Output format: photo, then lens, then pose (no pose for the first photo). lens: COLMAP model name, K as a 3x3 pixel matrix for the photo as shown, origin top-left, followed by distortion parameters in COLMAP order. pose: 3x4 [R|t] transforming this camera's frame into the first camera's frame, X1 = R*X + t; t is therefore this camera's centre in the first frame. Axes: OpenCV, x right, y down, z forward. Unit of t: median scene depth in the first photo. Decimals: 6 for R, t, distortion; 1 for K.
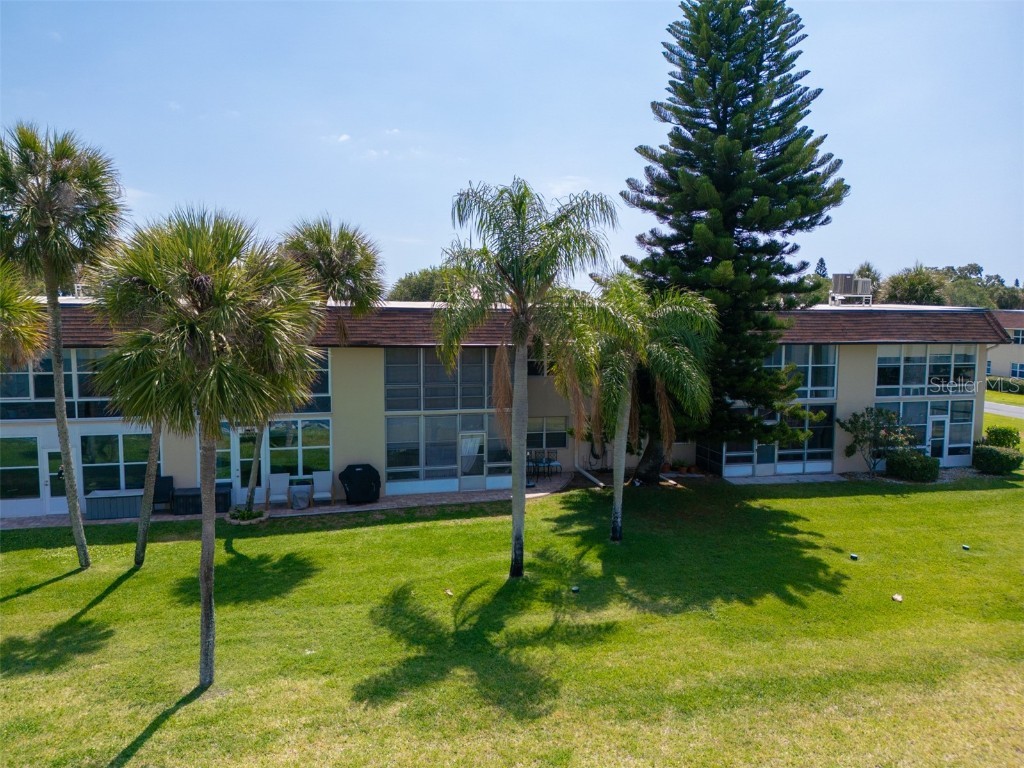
lens RADIAL K [[732.7, 0, 513.9], [0, 732.7, 368.2], [0, 0, 1]] dist [0.070695, -0.083300]
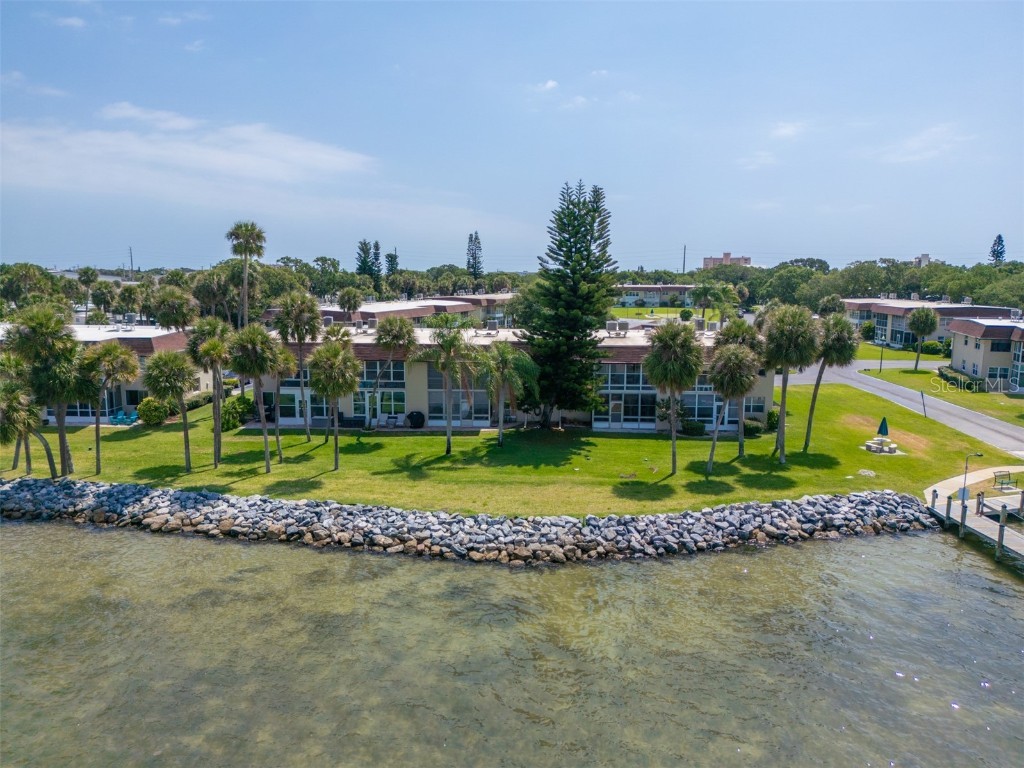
lens RADIAL K [[732.7, 0, 513.9], [0, 732.7, 368.2], [0, 0, 1]] dist [0.070695, -0.083300]
pose [[0.959646, 0.035139, -0.279007, 0.739187], [-0.020688, 0.998295, 0.054574, -0.140544], [0.280449, -0.046600, 0.958737, -1.141795]]
